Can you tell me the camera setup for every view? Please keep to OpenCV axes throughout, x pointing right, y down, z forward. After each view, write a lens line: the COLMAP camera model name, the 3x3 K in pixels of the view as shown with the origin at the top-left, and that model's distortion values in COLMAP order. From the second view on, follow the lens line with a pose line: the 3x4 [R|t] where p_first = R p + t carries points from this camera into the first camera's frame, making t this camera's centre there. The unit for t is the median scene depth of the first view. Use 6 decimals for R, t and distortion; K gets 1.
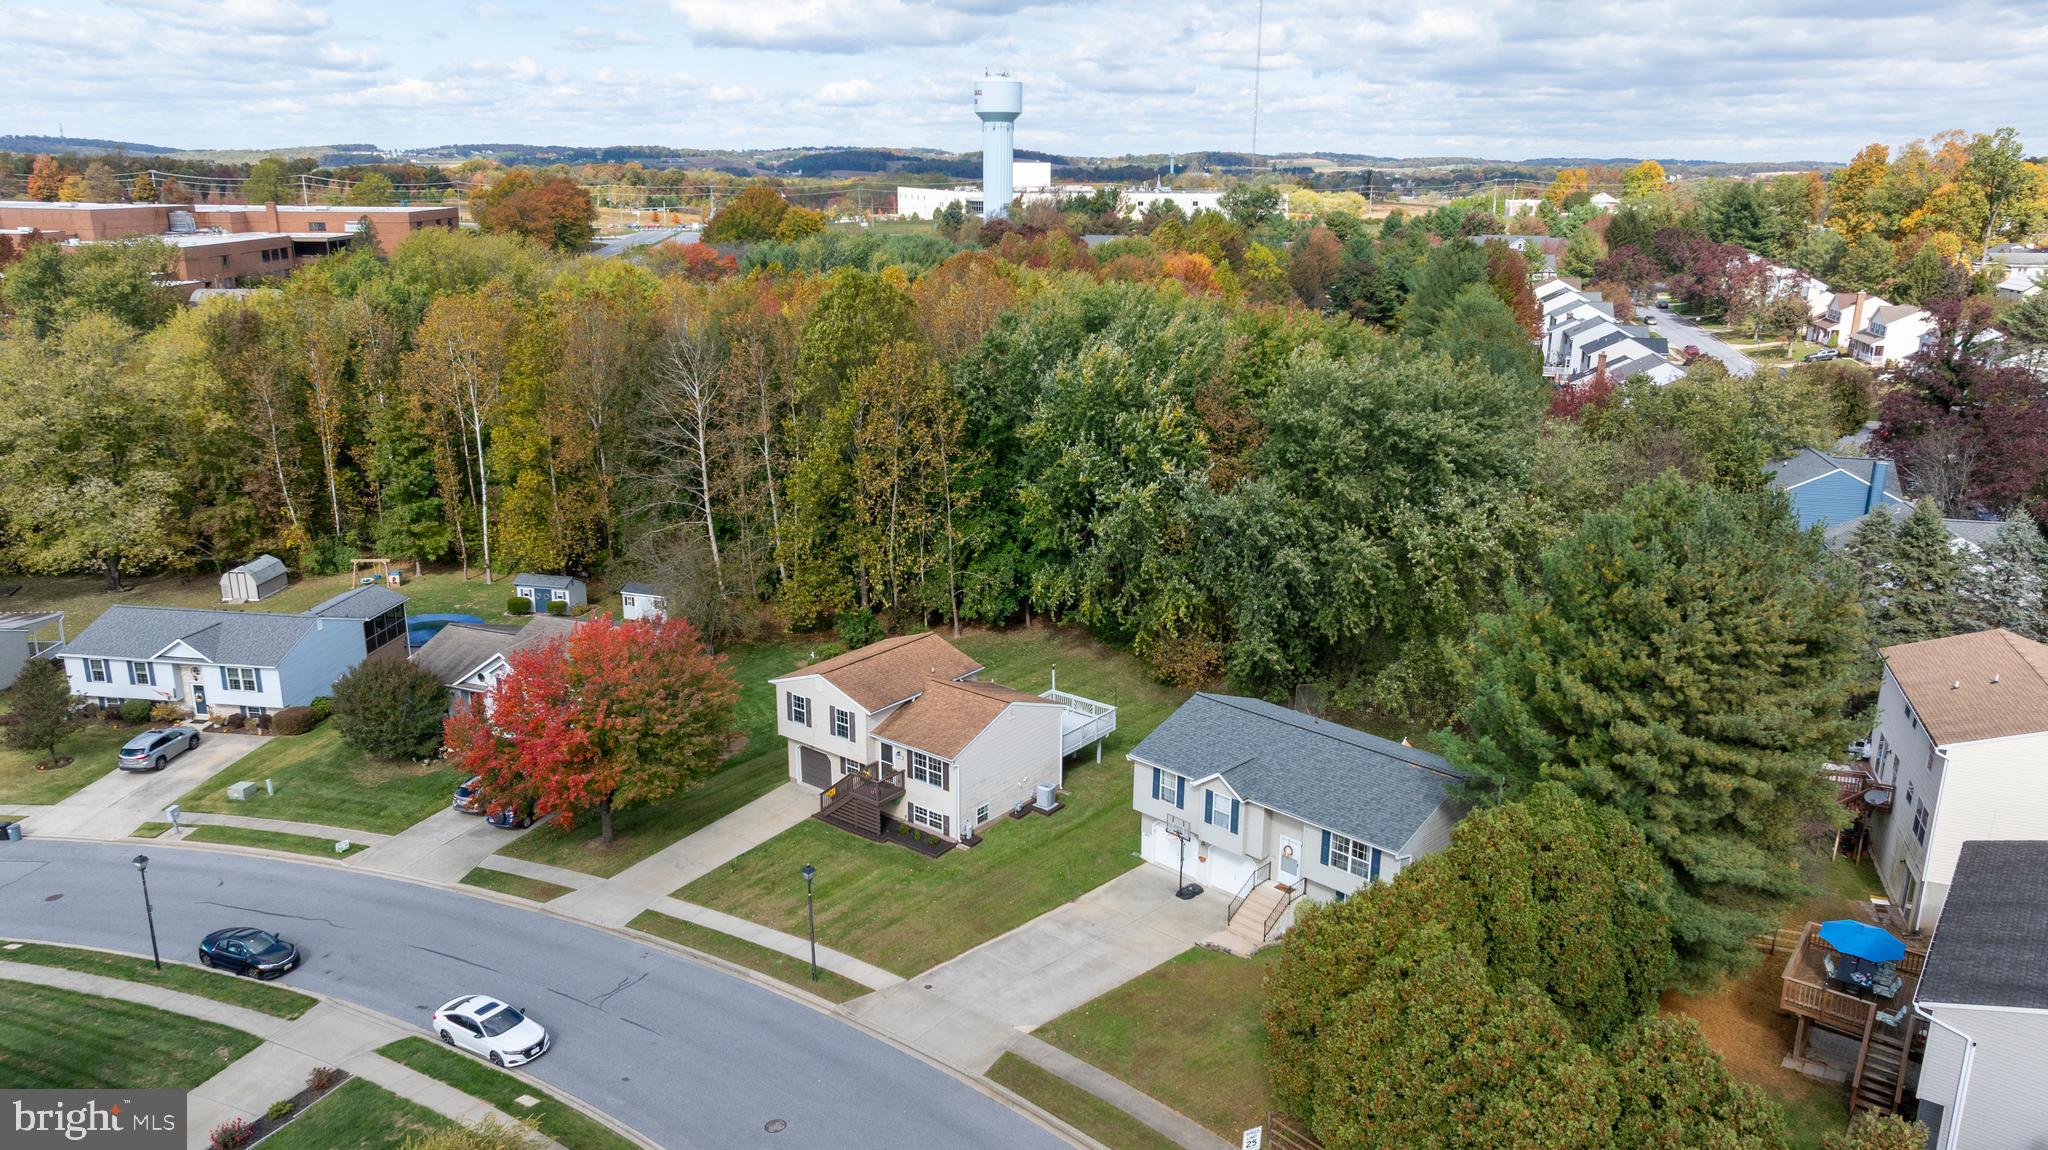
lens RADIAL K [[1438.6, 0, 1020.8], [0, 1438.6, 571.2], [0, 0, 1]] dist [-0.015695, 0.000288]
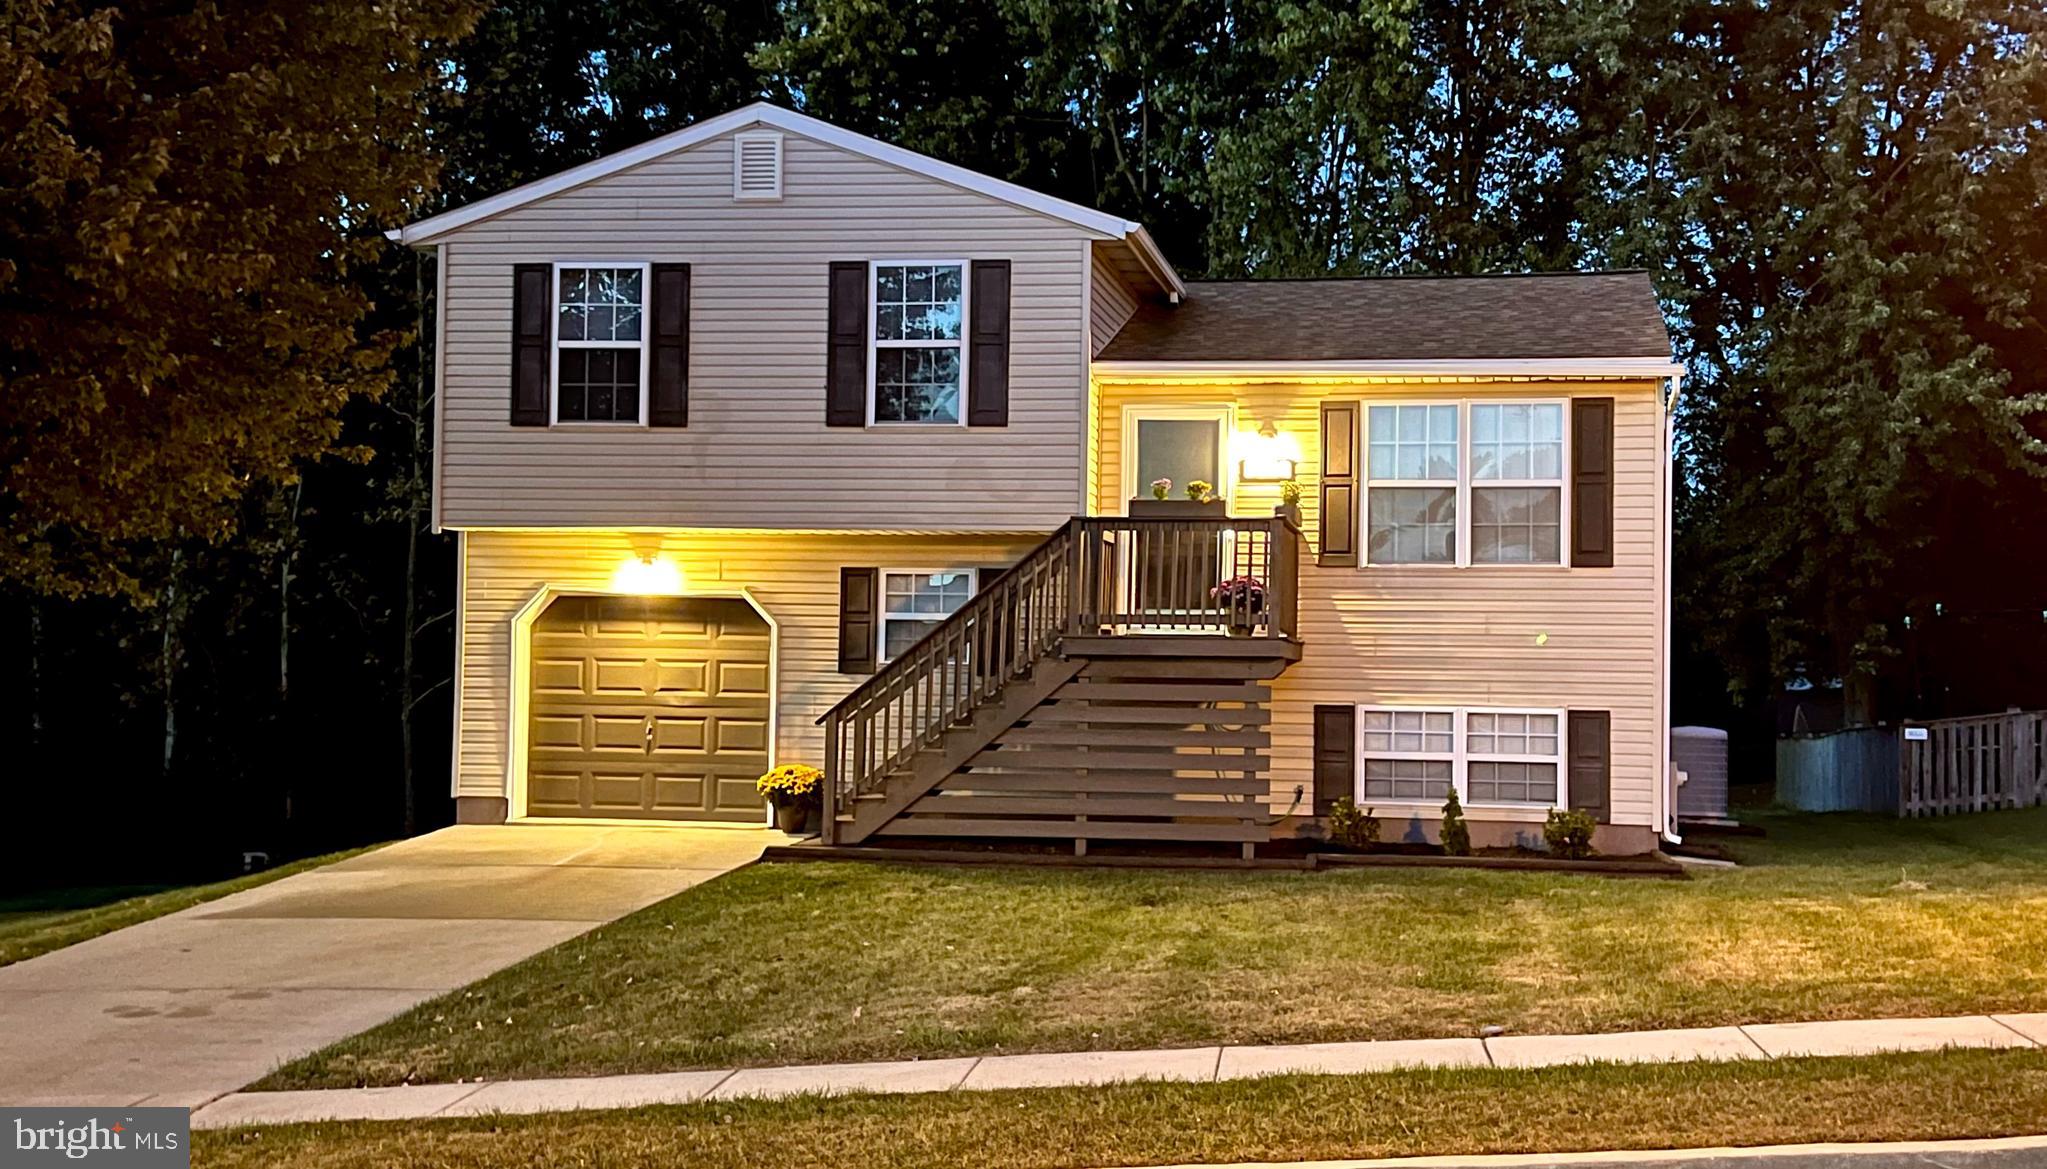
lens RADIAL K [[2507.9, 0, 1070.6], [0, 2507.9, 616.3], [0, 0, 1]] dist [0.156418, 0.000000]
pose [[0.871874, 0.025110, 0.489085, -0.271174], [0.121534, 0.956350, -0.265754, 0.234170], [-0.474410, 0.291144, 0.830765, 0.735128]]
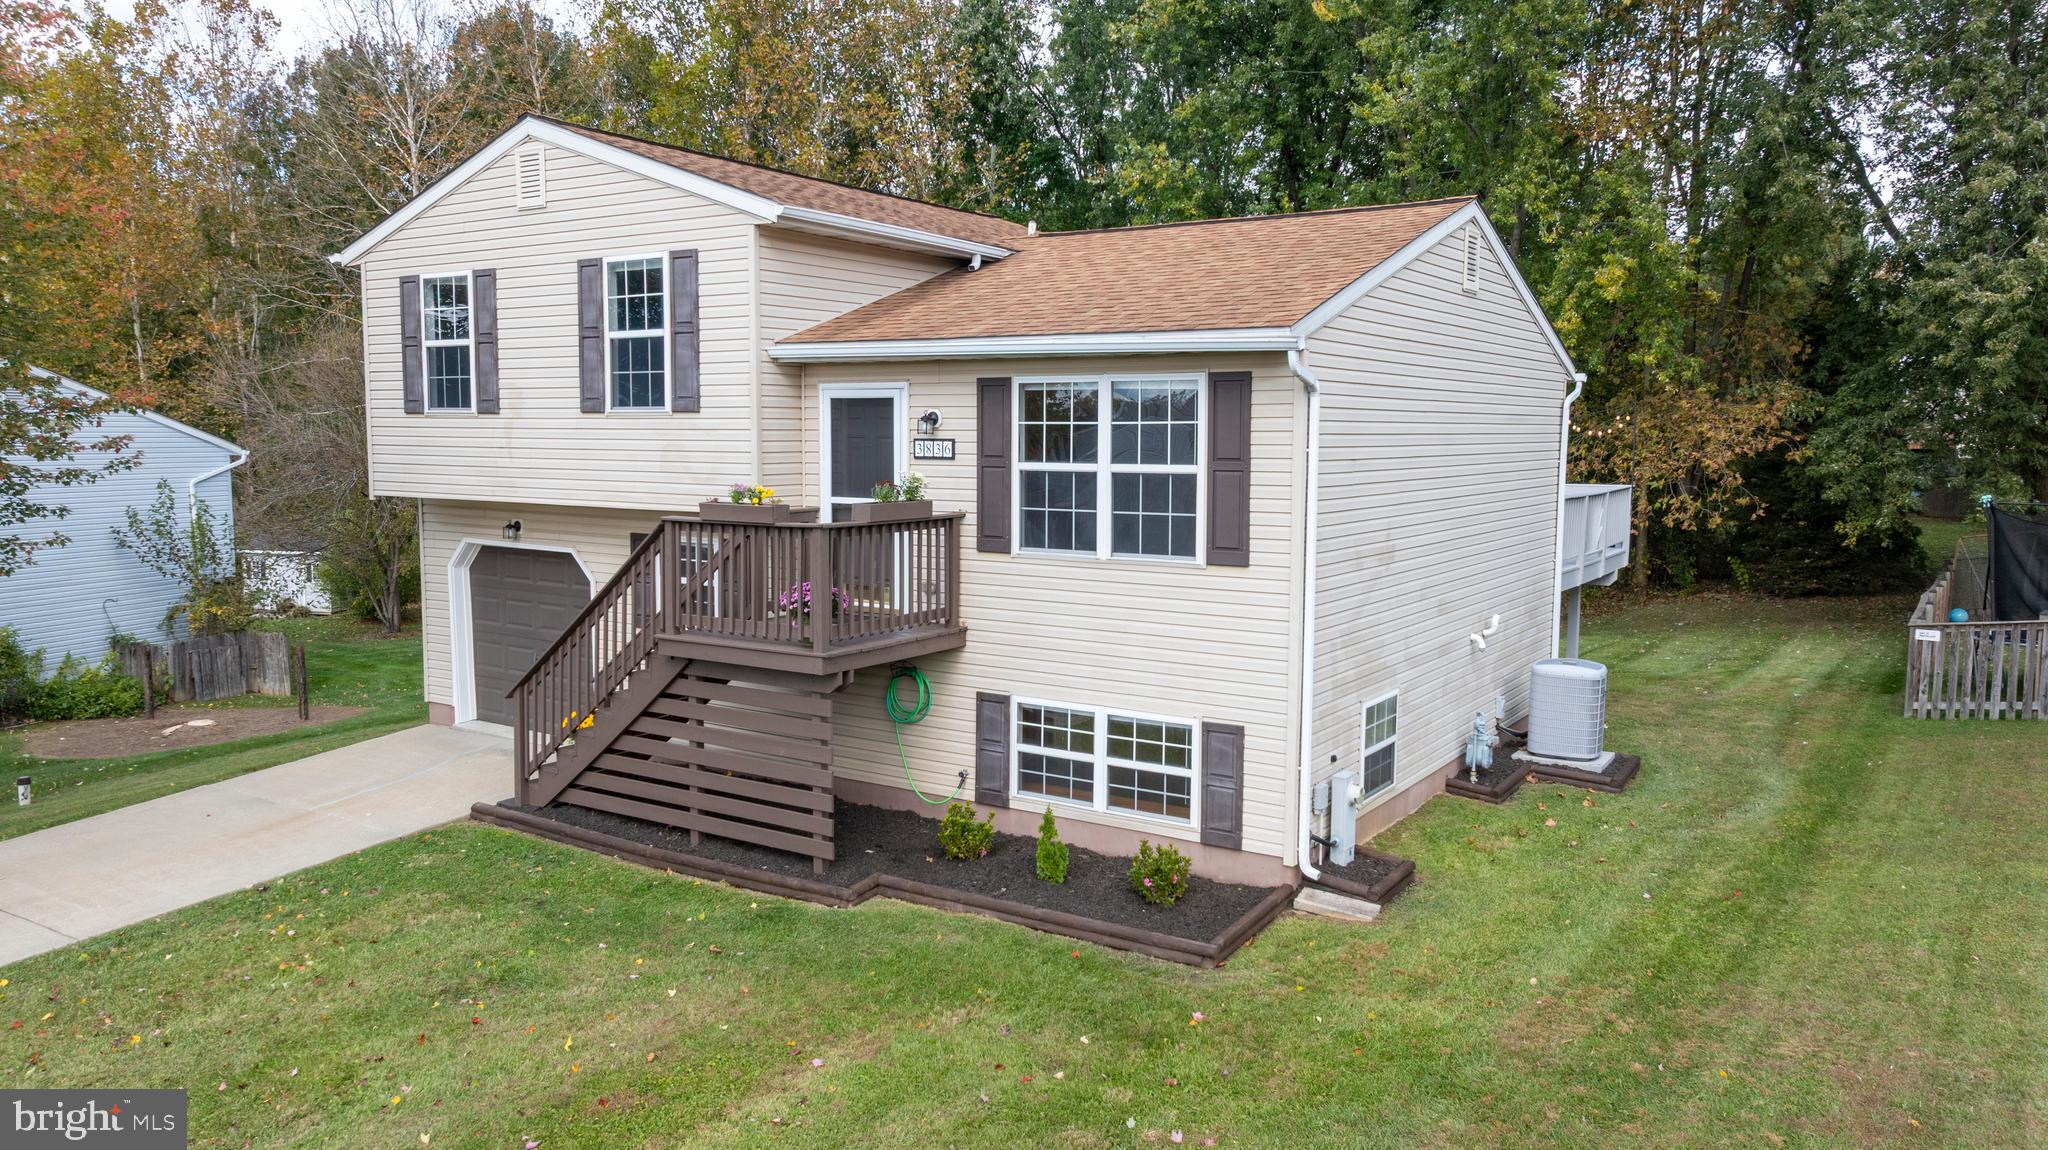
lens RADIAL K [[1440.1, 0, 1019.7], [0, 1440.1, 578.1], [0, 0, 1]] dist [-0.018338, 0.018204]
pose [[0.996795, -0.008702, 0.079519, -0.087833], [0.021968, 0.985625, -0.167516, 0.177495], [-0.076918, 0.168726, 0.982657, 0.813477]]
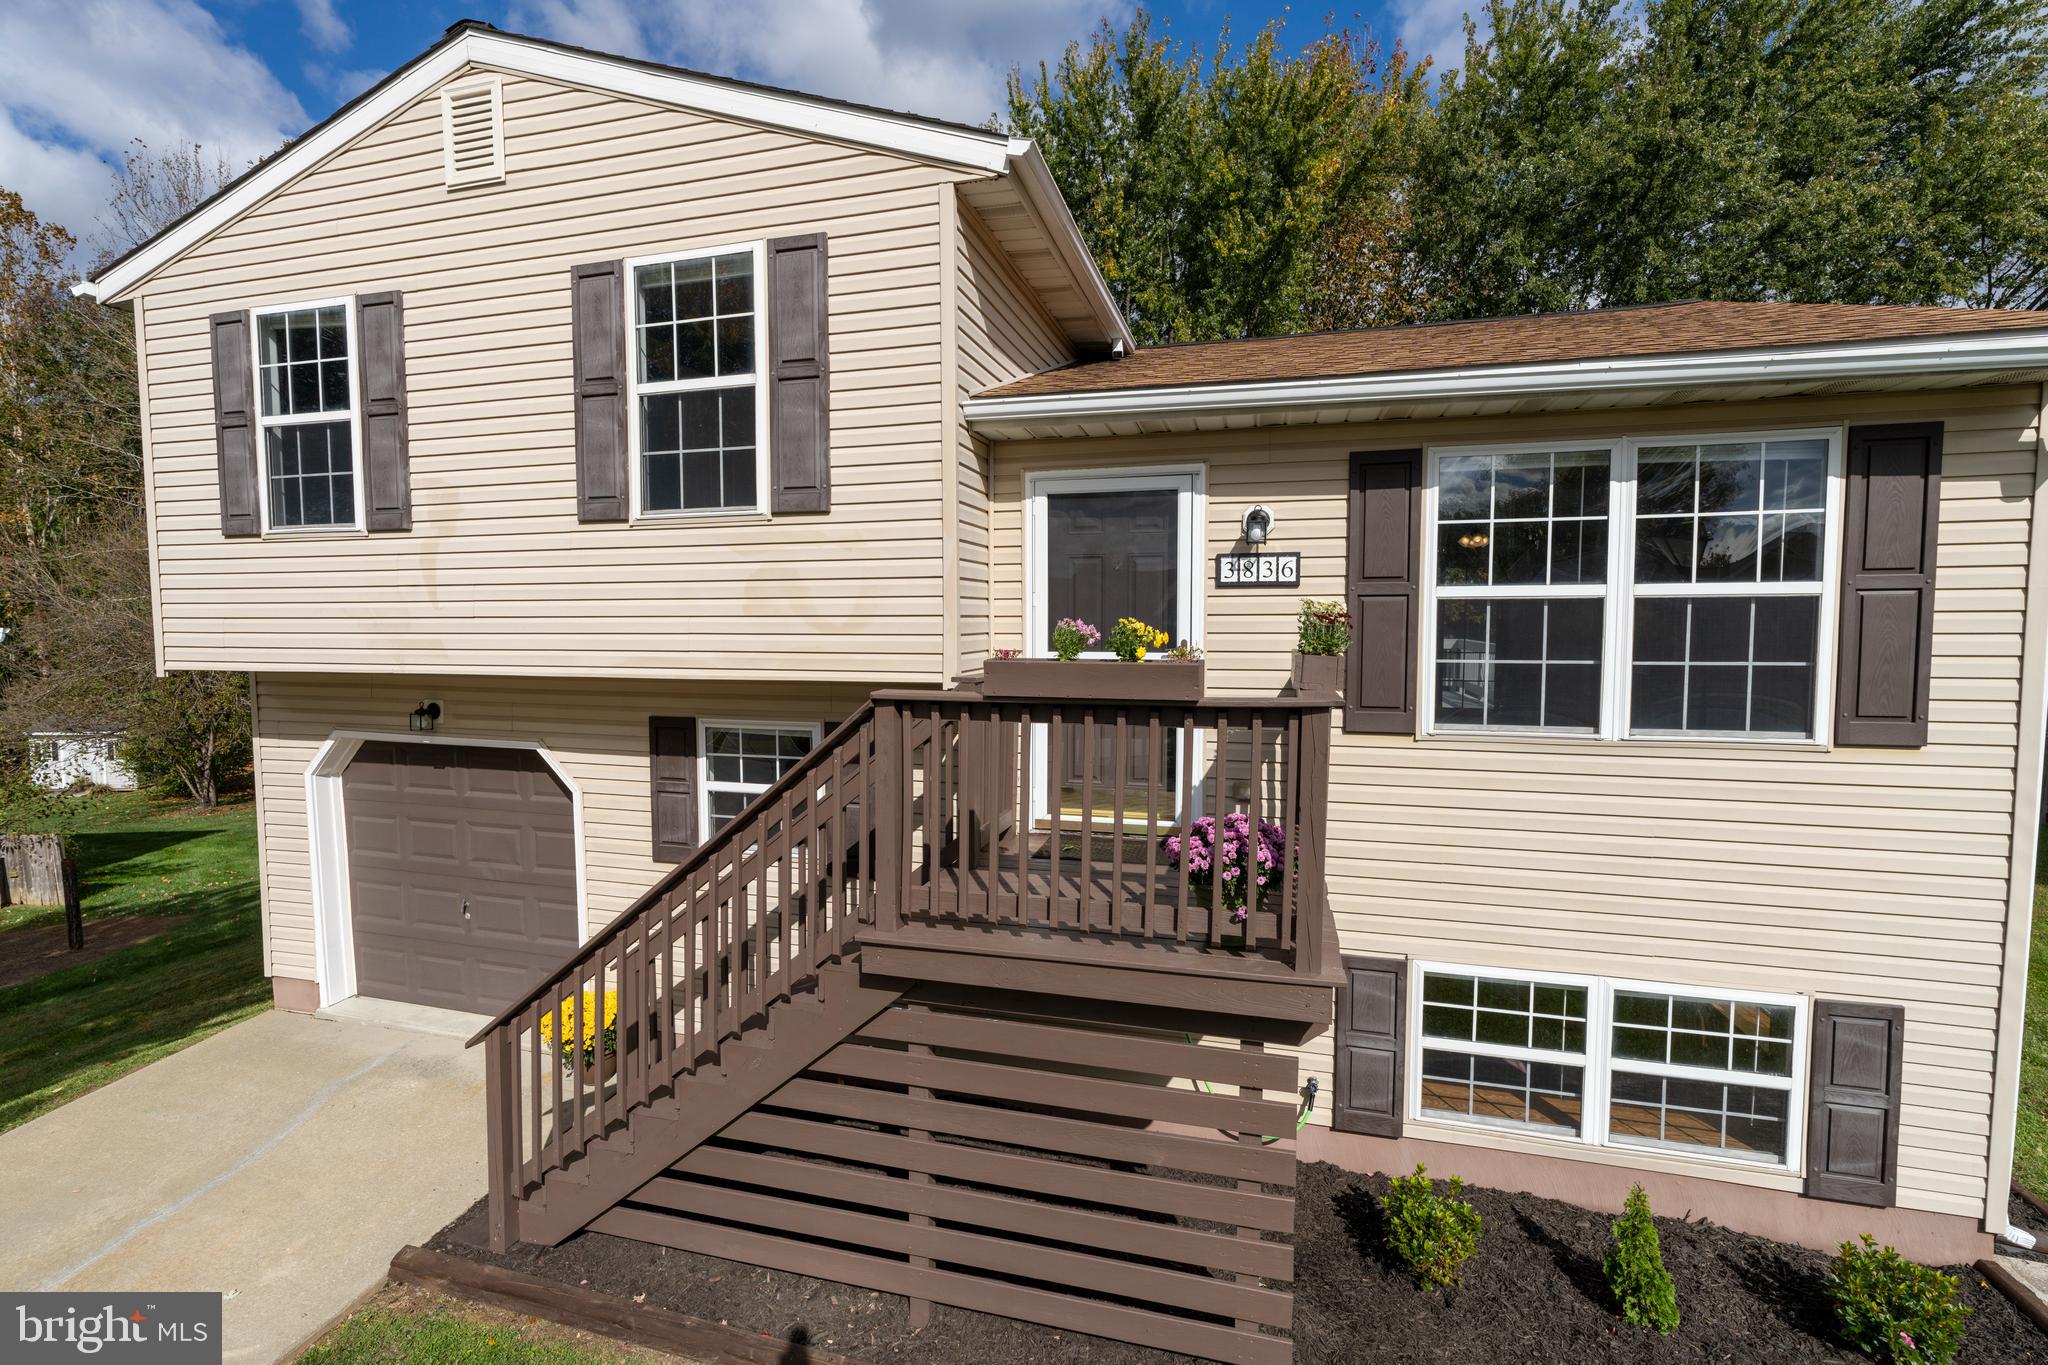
lens RADIAL K [[920.4, 0, 1012.7], [0, 920.4, 683.2], [0, 0, 1]] dist [-0.009624, 0.004065]
pose [[0.924525, -0.033094, 0.379681, -0.131229], [0.109682, 0.977180, -0.181904, 0.149468], [-0.364997, 0.209819, 0.907057, 0.937954]]
